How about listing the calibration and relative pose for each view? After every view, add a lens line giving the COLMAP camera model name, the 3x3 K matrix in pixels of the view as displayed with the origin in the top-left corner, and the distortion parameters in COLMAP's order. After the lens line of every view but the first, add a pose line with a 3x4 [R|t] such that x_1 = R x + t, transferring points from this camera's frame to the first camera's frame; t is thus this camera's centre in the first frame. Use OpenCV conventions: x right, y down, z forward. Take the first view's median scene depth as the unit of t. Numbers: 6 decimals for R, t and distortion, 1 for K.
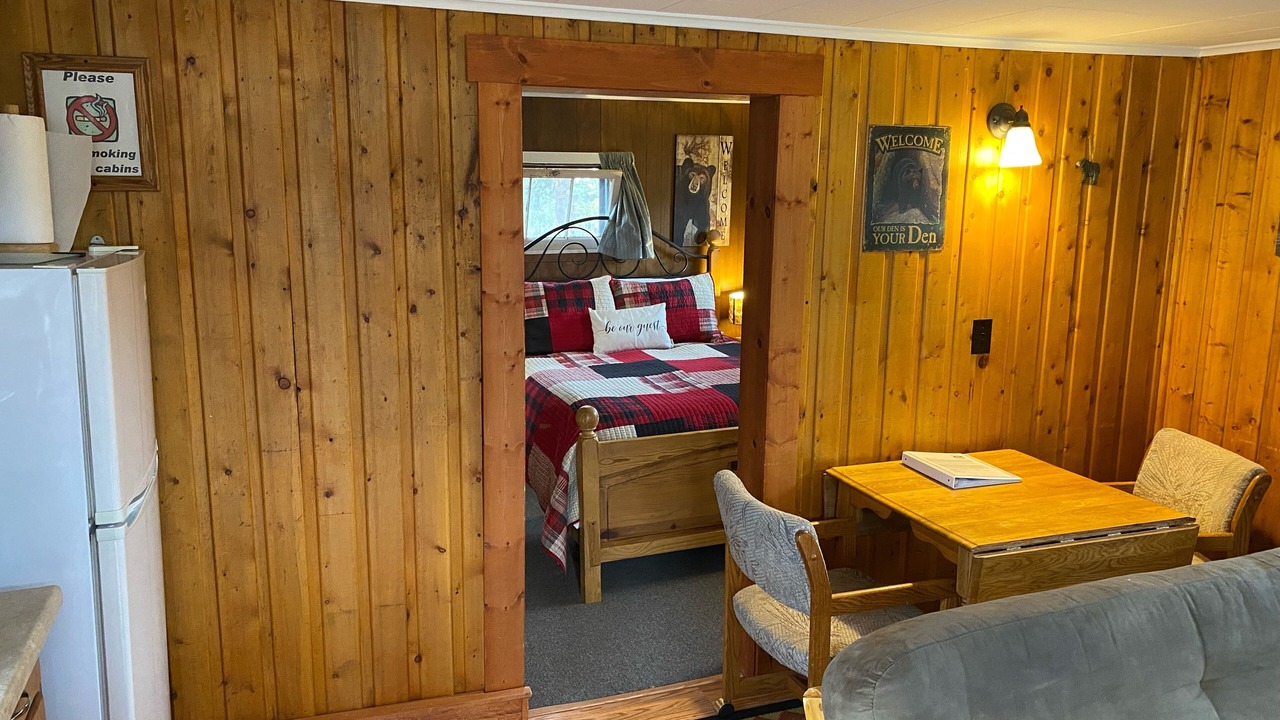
lens RADIAL K [[956.7, 0, 638.7], [0, 956.7, 359.8], [0, 0, 1]] dist [0.010714, -0.004970]
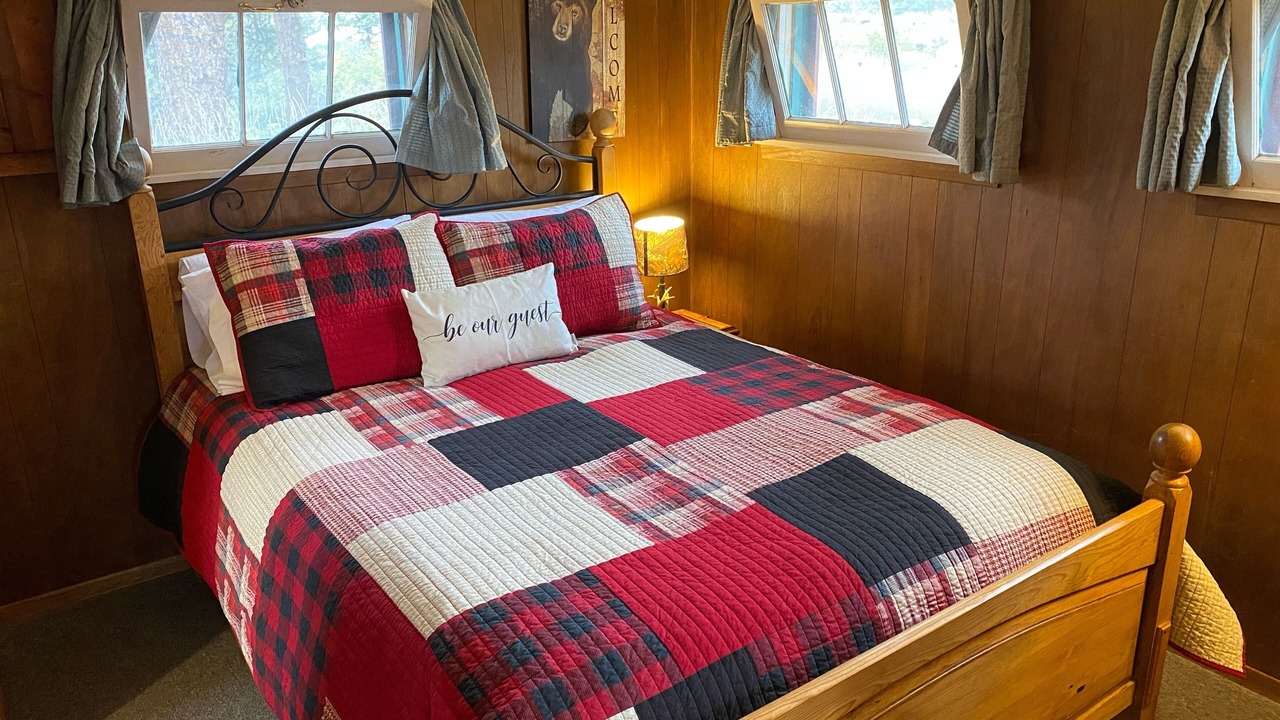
lens RADIAL K [[956.7, 0, 640.0], [0, 956.7, 362.0], [0, 0, 1]] dist [0.010714, -0.004970]
pose [[0.965901, -0.096722, 0.240166, -0.053070], [0.063526, 0.987780, 0.142321, -0.075090], [-0.250996, -0.122211, 0.960242, 0.484935]]
